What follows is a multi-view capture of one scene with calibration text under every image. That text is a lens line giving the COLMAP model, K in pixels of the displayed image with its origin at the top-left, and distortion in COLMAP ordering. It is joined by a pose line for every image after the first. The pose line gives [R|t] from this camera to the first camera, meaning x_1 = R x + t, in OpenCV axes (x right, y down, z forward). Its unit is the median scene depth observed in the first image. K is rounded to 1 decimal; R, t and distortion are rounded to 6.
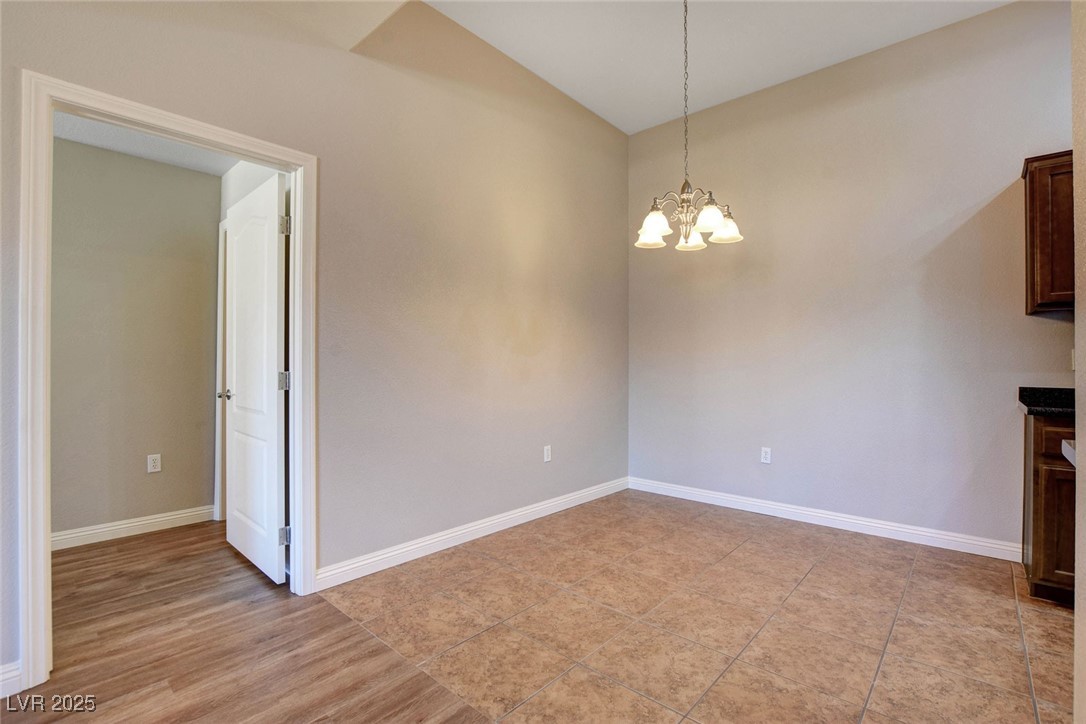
lens RADIAL K [[497.3, 0, 547.2], [0, 497.3, 360.3], [0, 0, 1]] dist [-0.026449, 0.002196]
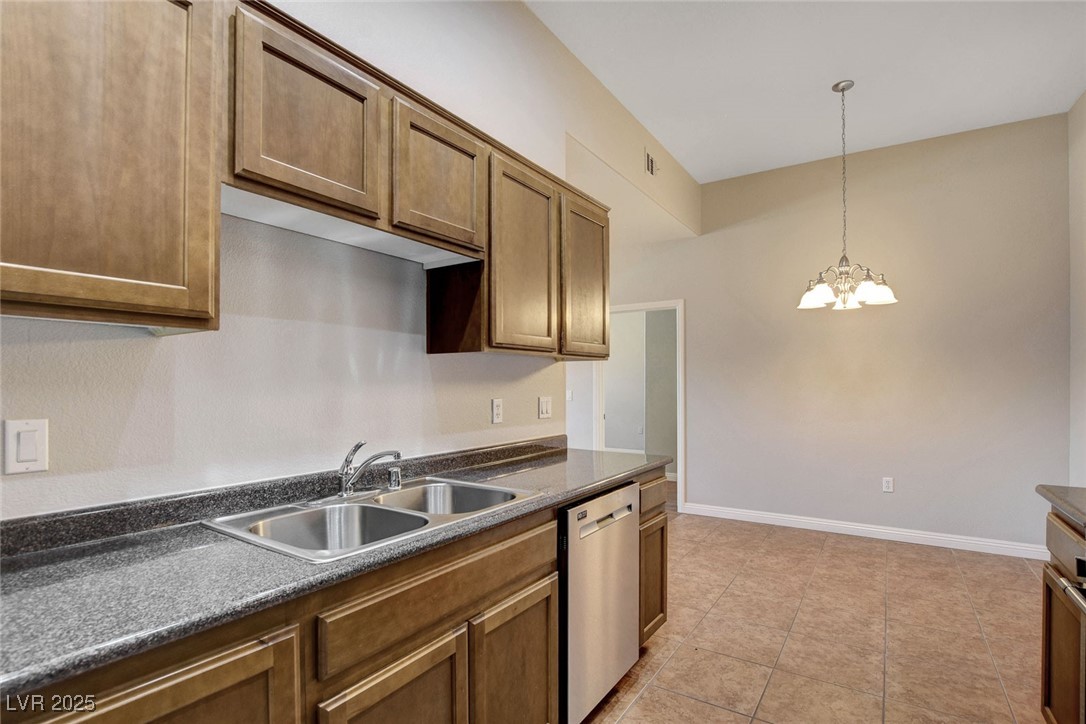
lens RADIAL K [[534.2, 0, 536.8], [0, 534.2, 381.1], [0, 0, 1]] dist [-0.021860, 0.001073]
pose [[0.138350, -0.005311, -0.990369, 1.397139], [0.008406, 0.999956, -0.004188, -0.058703], [0.990348, -0.007745, 0.138389, 0.084691]]
